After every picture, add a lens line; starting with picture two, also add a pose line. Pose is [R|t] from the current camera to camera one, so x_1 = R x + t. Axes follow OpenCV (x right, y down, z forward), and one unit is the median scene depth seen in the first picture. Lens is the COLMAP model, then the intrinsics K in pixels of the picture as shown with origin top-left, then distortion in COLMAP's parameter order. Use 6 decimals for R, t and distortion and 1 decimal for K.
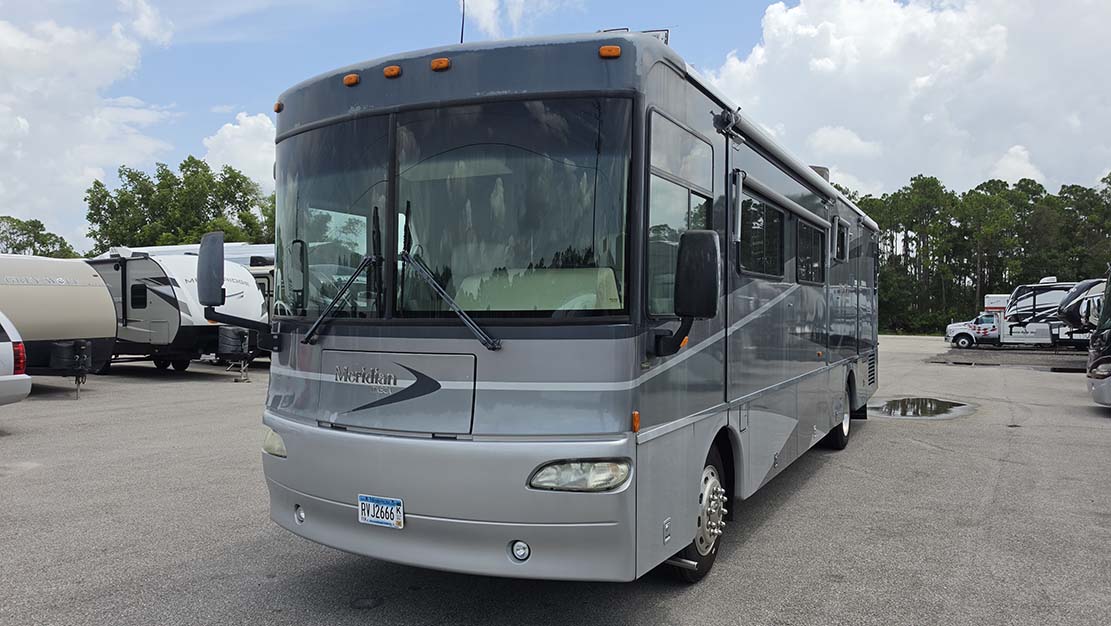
lens RADIAL K [[789.9, 0, 557.2], [0, 789.9, 324.2], [0, 0, 1]] dist [-0.022500, -0.001365]
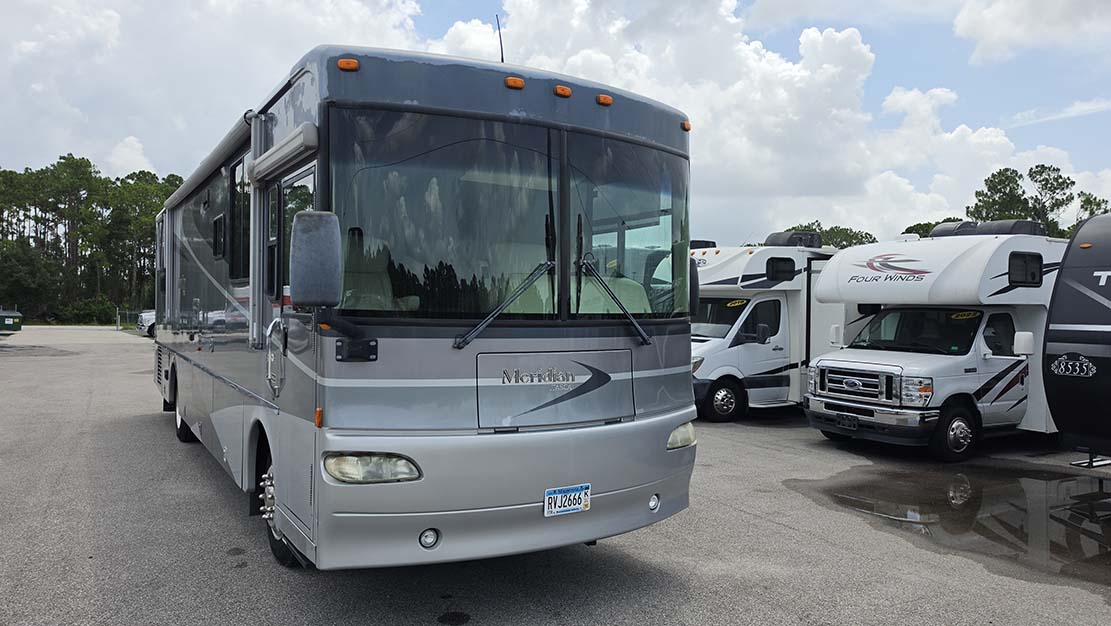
lens RADIAL K [[767.7, 0, 566.8], [0, 767.7, 320.0], [0, 0, 1]] dist [0.103488, -0.120918]
pose [[0.492030, -0.008199, 0.870540, -1.128318], [0.000071, 0.999956, 0.009378, -0.018003], [-0.870578, -0.004553, 0.492009, 0.478767]]
